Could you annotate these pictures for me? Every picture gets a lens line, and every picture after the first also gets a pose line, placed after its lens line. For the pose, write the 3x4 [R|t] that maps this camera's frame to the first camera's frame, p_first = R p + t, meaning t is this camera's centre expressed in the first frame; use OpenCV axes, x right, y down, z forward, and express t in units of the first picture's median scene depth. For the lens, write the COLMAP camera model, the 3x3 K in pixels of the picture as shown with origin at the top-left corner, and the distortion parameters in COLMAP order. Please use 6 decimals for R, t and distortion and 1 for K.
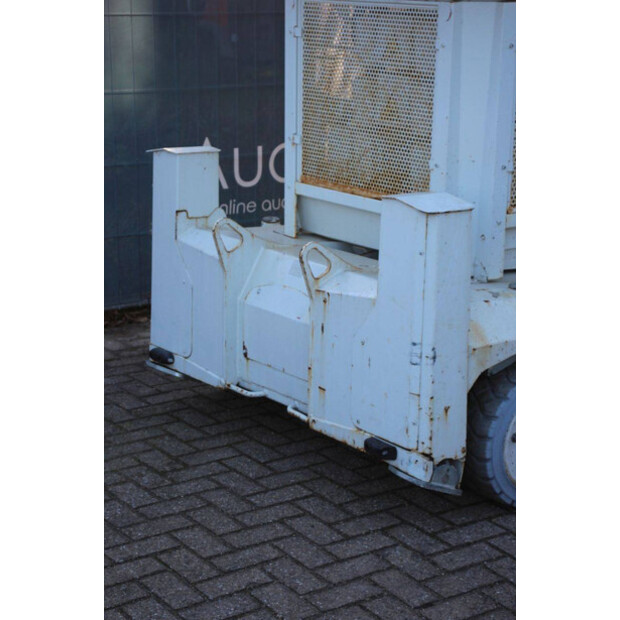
lens RADIAL K [[1488.0, 0, 310.0], [0, 1488.0, 310.0], [0, 0, 1]] dist [0.518728, 0.510748]
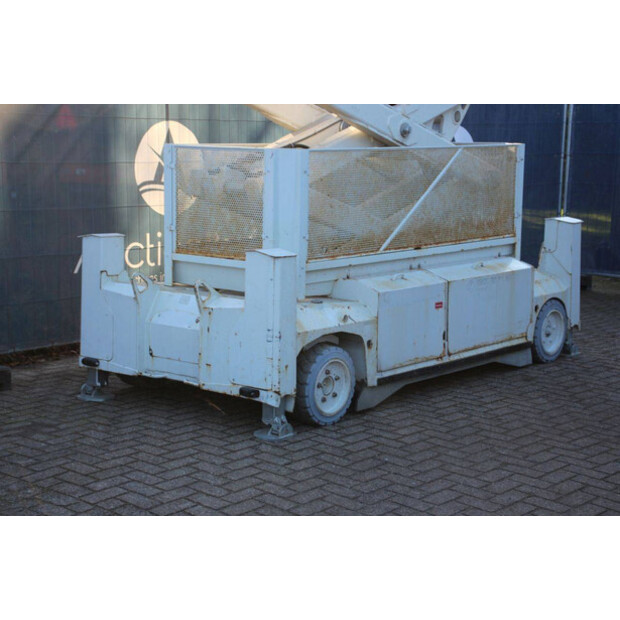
lens RADIAL K [[1188.3, 0, 310.0], [0, 1188.3, 310.0], [0, 0, 1]] dist [0.318666, 0.069253]
pose [[0.973493, -0.028729, 0.226904, -0.193670], [0.047961, 0.995664, -0.079707, 0.107876], [-0.223630, 0.088477, 0.970650, -0.382291]]
